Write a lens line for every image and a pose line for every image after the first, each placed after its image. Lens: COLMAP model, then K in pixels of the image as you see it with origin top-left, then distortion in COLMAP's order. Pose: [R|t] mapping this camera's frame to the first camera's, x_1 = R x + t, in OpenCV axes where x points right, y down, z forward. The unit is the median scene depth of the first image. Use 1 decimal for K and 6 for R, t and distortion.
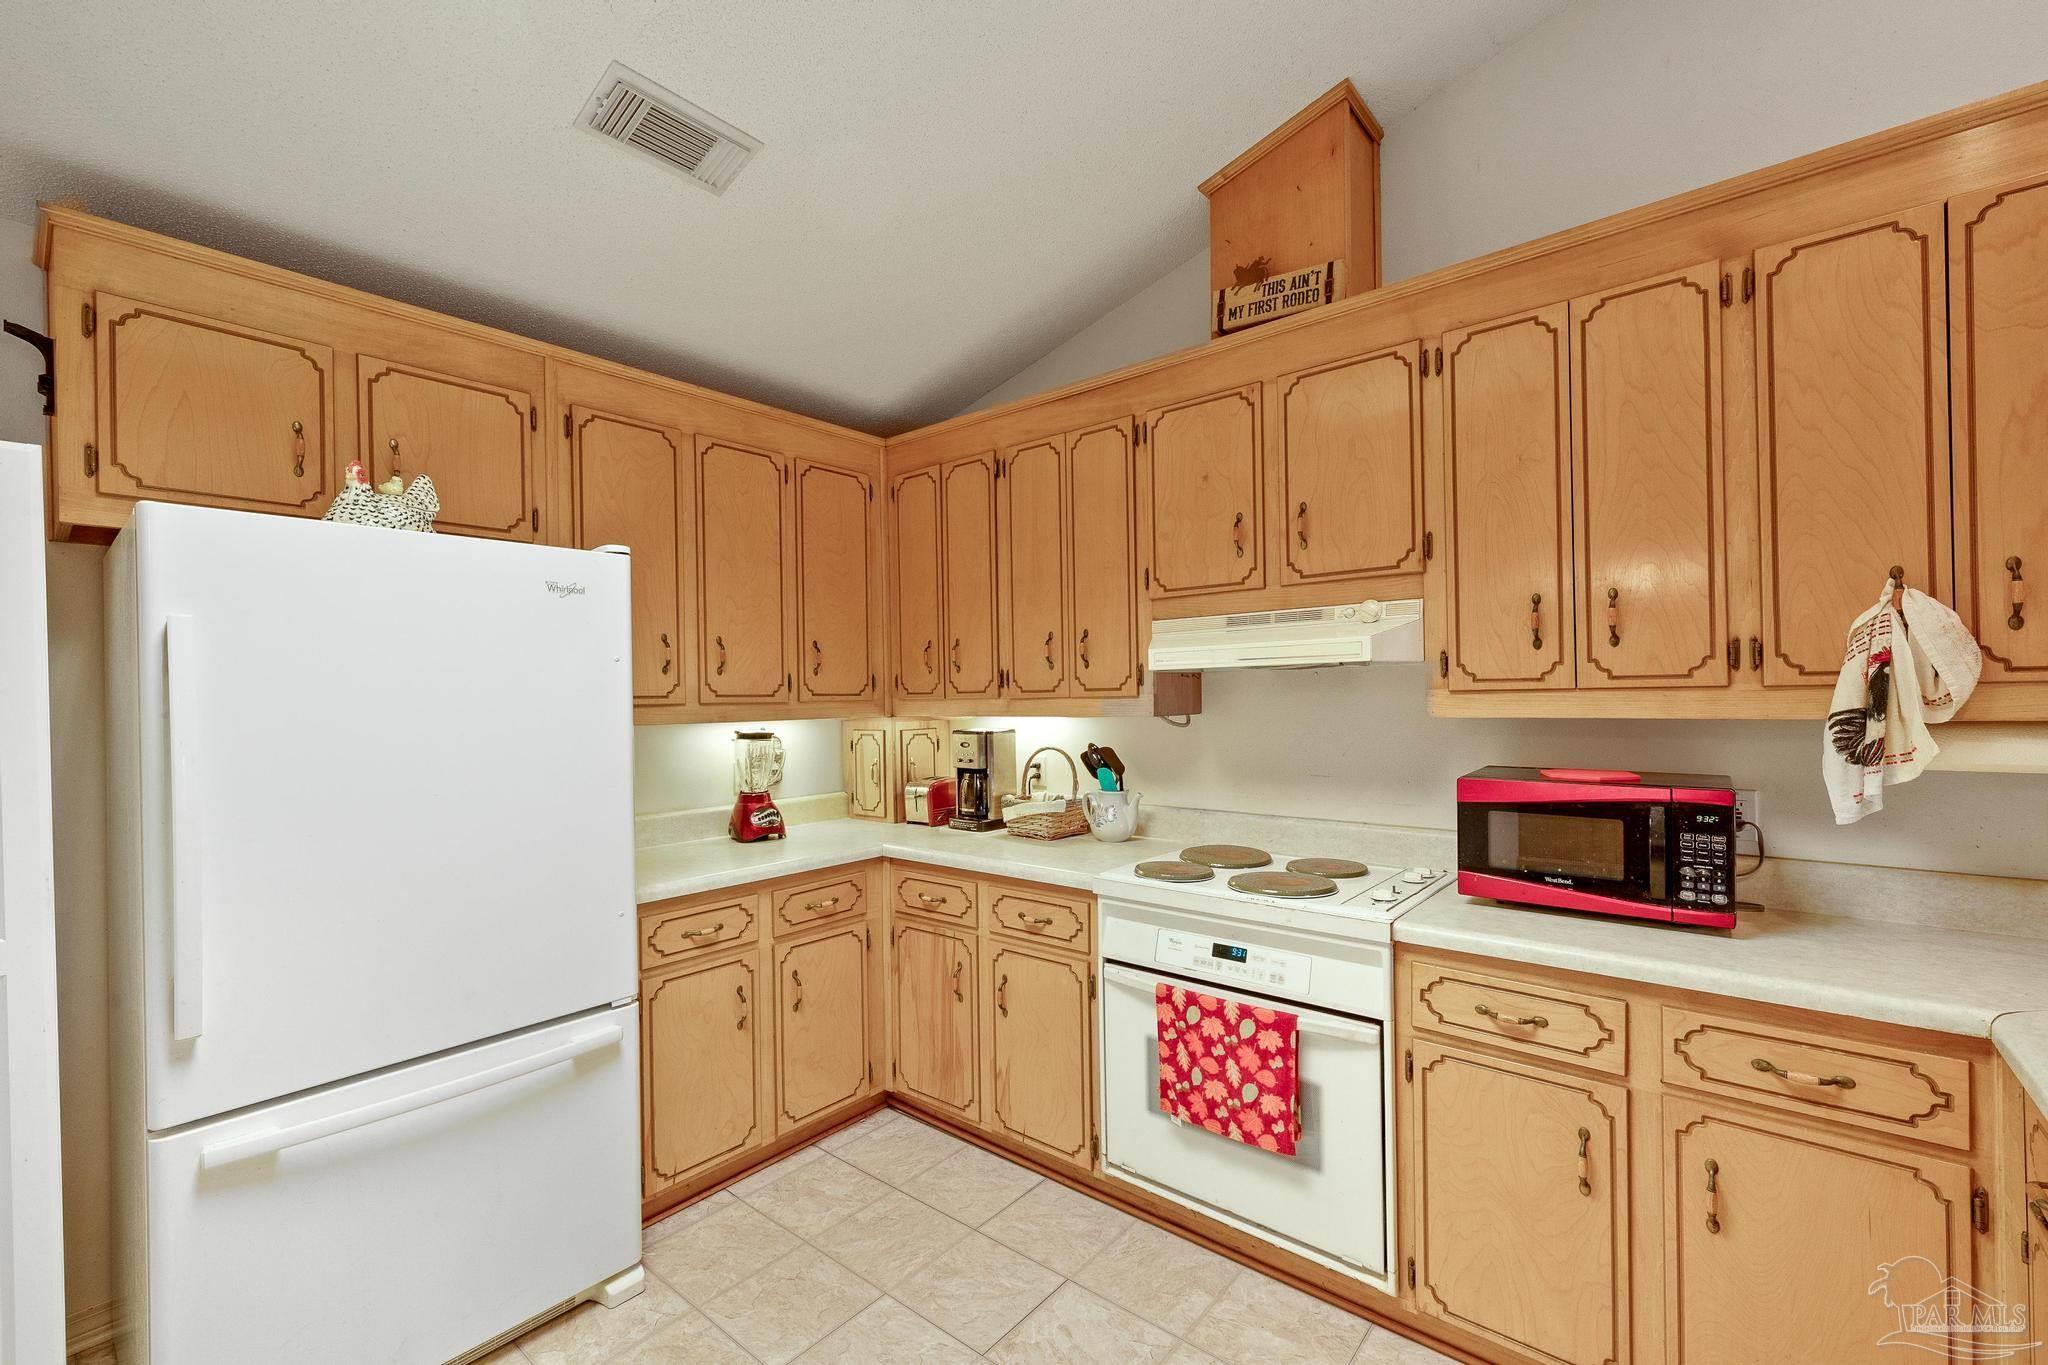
lens RADIAL K [[860.7, 0, 1021.1], [0, 860.7, 692.7], [0, 0, 1]] dist [0.002225, 0.000584]
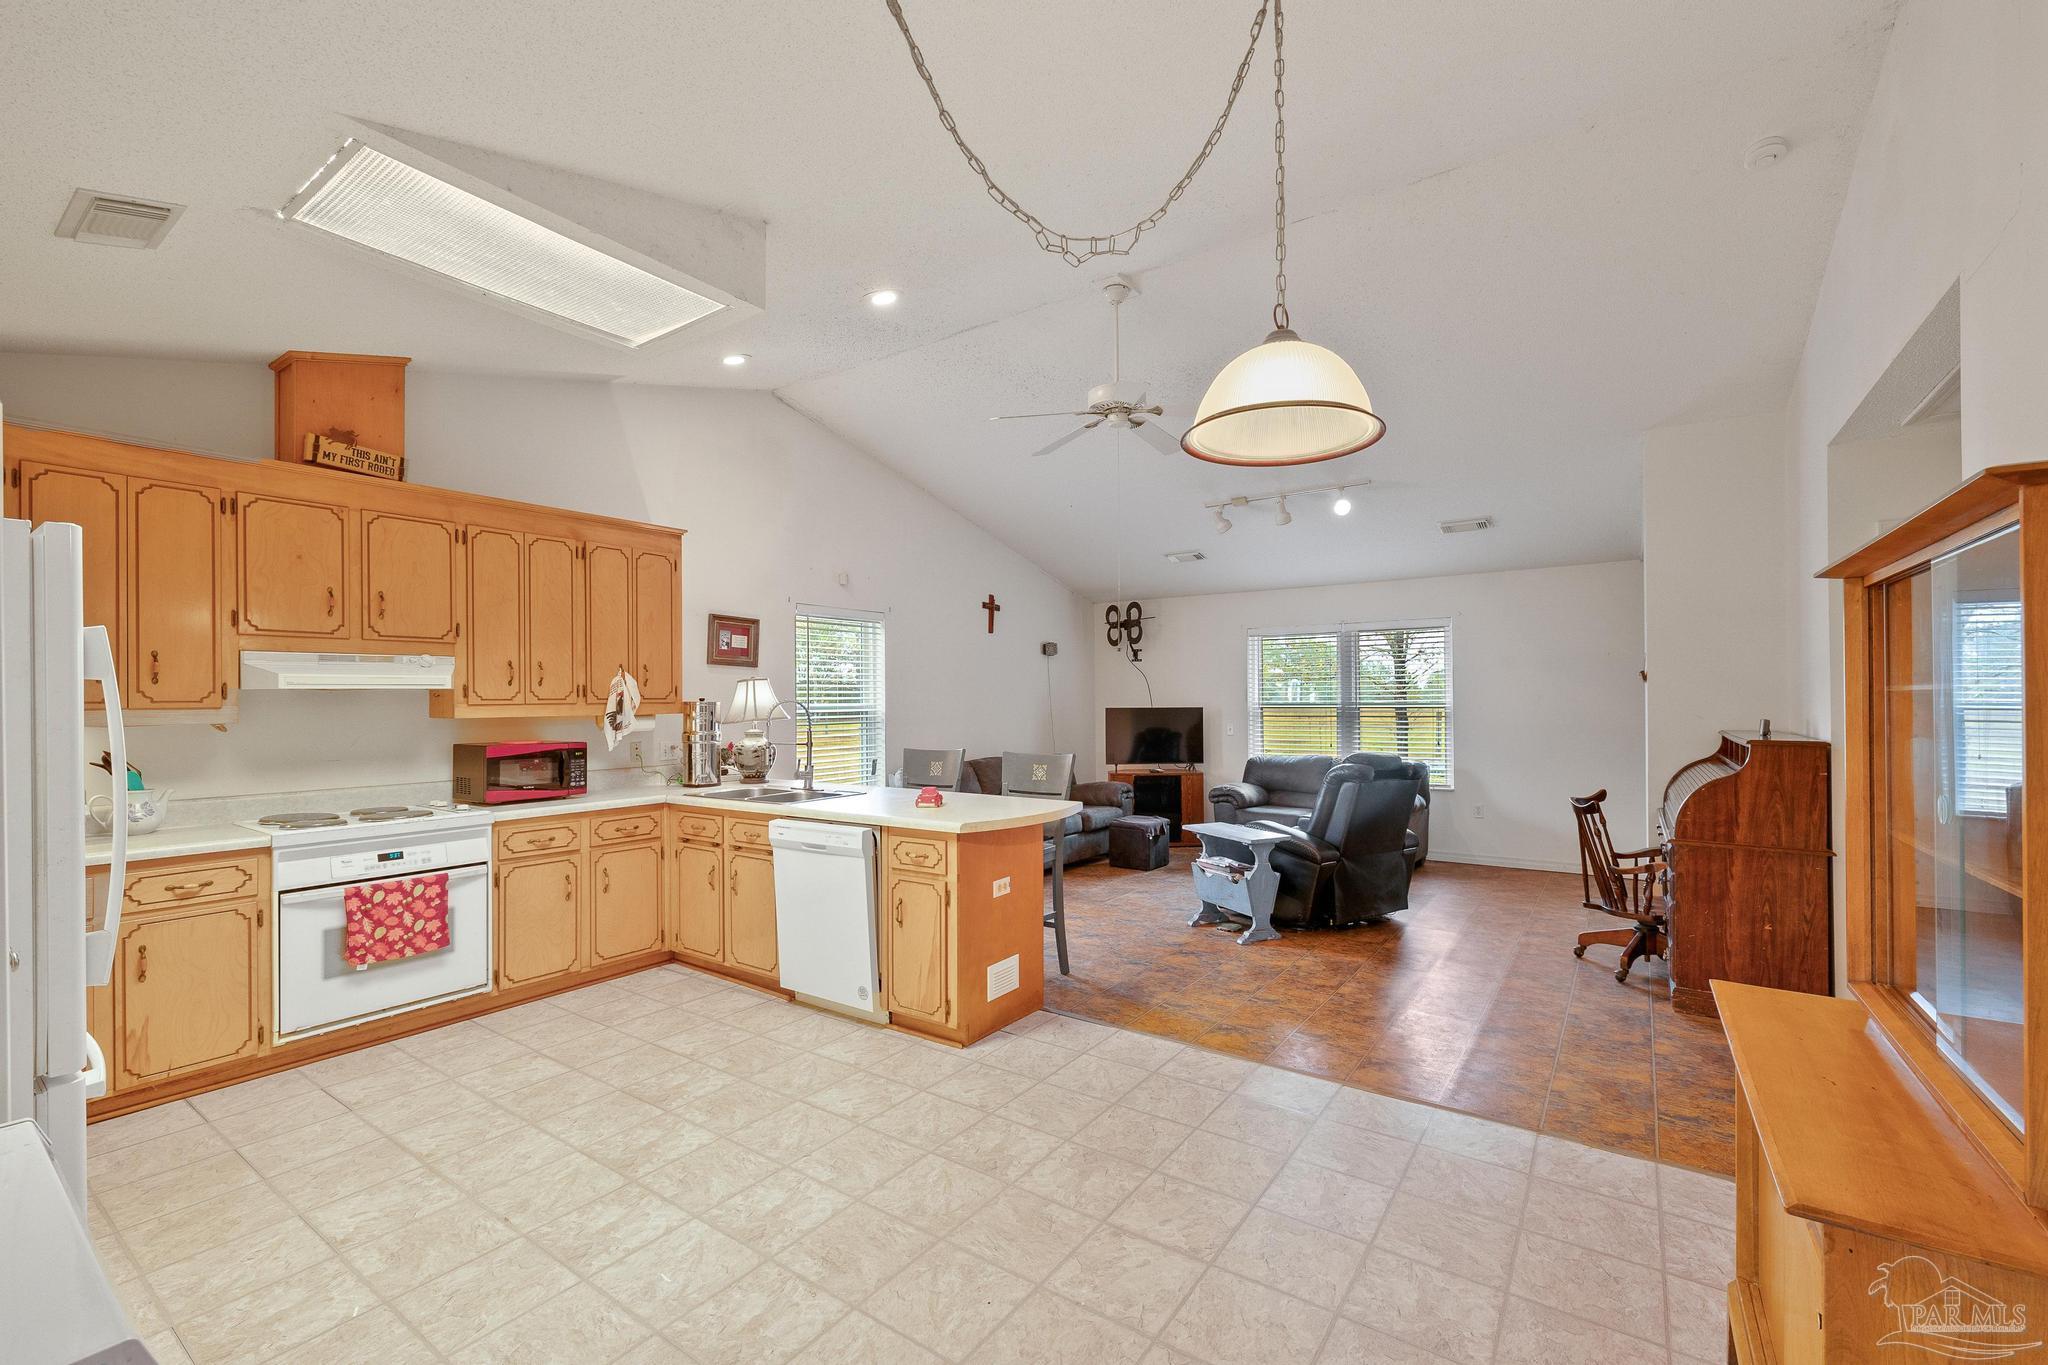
lens RADIAL K [[860.7, 0, 1021.1], [0, 860.7, 692.7], [0, 0, 1]] dist [0.002225, 0.000584]
pose [[-0.077974, 0.023308, 0.996683, -1.418949], [0.005491, 0.999722, -0.022950, 0.020545], [-0.996940, 0.003683, -0.078081, -0.105109]]
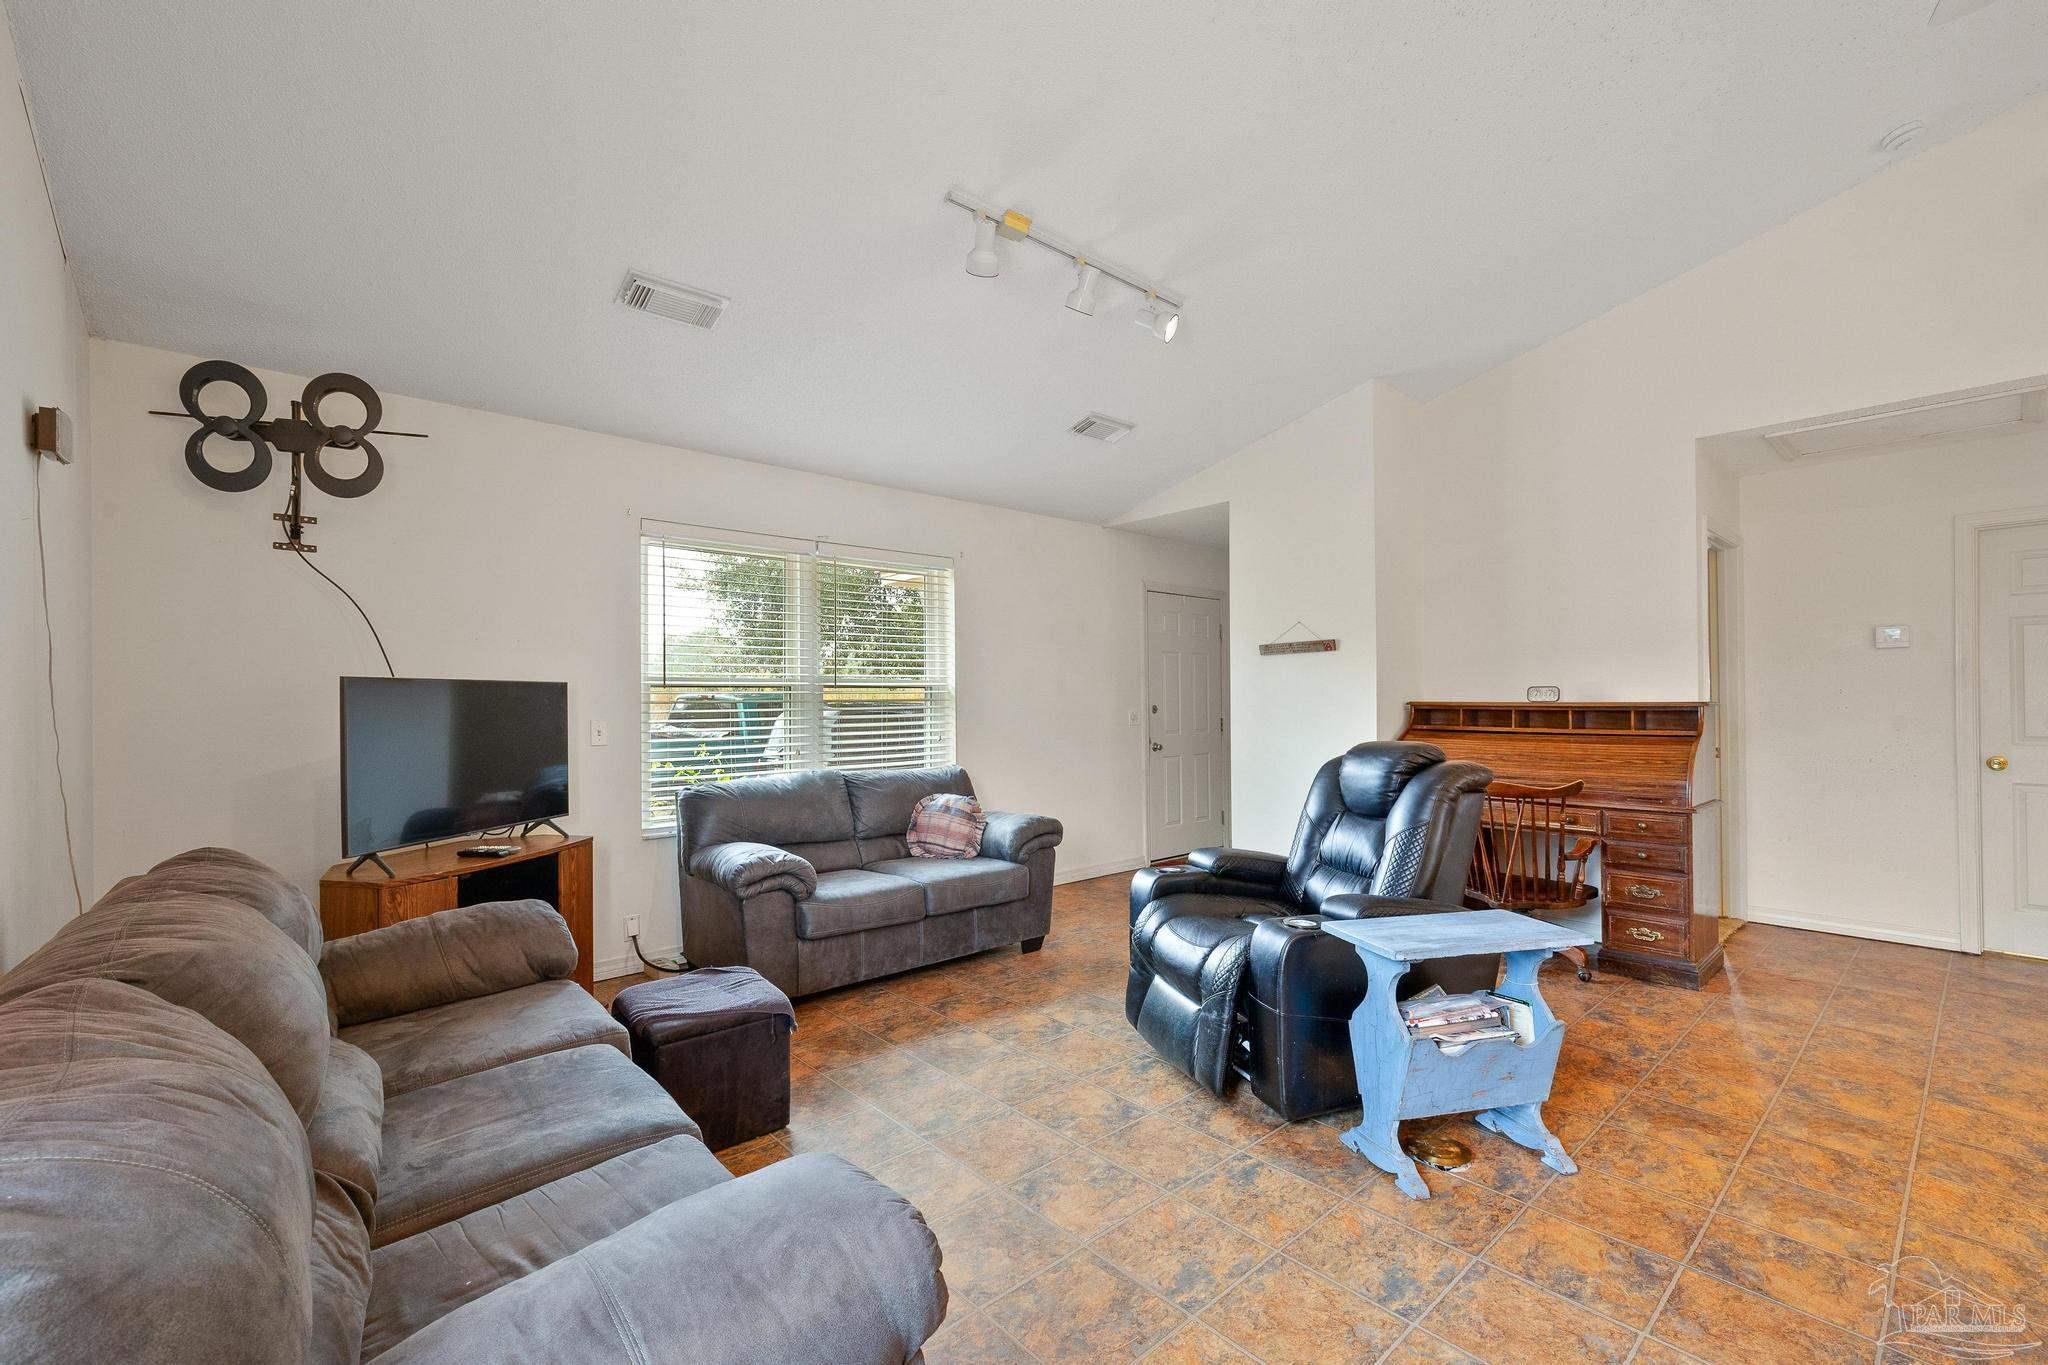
lens RADIAL K [[860.7, 0, 1021.1], [0, 860.7, 692.7], [0, 0, 1]] dist [0.002225, 0.000584]
pose [[-0.988215, 0.021730, 0.151520, 1.147787], [0.021322, 0.999763, -0.004316, 0.047363], [-0.151578, -0.001035, -0.988445, 0.245613]]
